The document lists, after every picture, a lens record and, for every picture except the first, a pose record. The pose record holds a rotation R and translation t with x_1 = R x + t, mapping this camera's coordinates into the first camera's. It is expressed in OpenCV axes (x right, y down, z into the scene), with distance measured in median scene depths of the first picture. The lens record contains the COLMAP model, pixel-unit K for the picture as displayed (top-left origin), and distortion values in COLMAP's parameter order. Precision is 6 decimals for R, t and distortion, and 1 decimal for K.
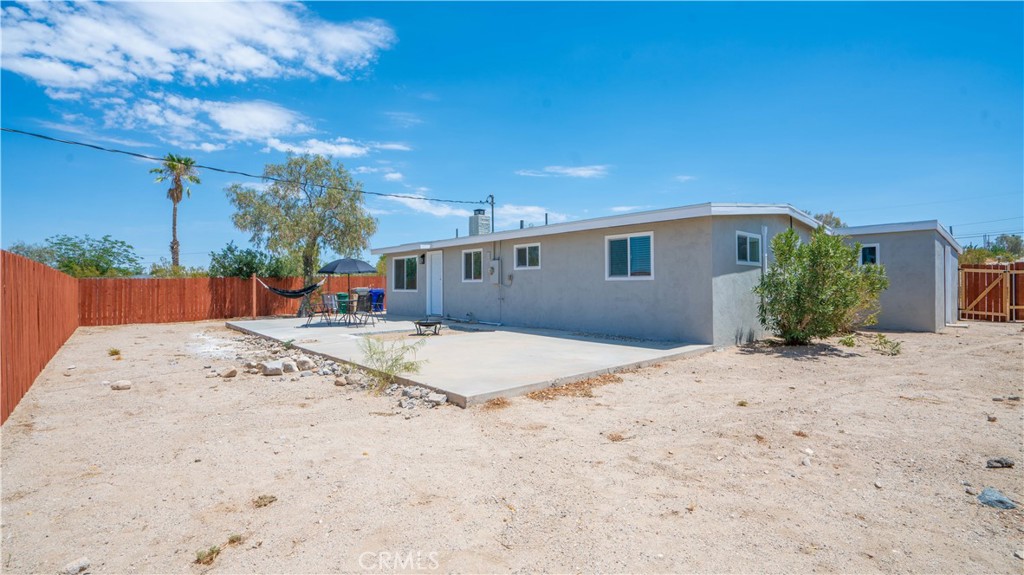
lens RADIAL K [[471.7, 0, 517.0], [0, 471.7, 287.9], [0, 0, 1]] dist [-0.016809, 0.006362]
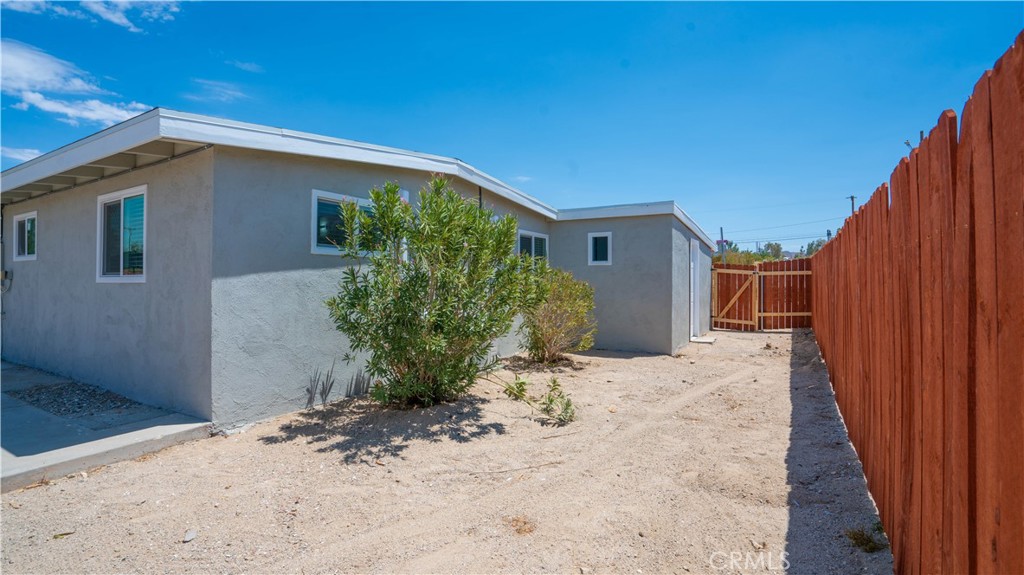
lens RADIAL K [[471.7, 0, 515.7], [0, 471.7, 280.4], [0, 0, 1]] dist [-0.016809, 0.006362]
pose [[0.952869, 0.006809, 0.303305, 0.353921], [-0.004165, 0.999947, -0.009362, -0.010677], [-0.303352, 0.007658, 0.952848, 0.299489]]
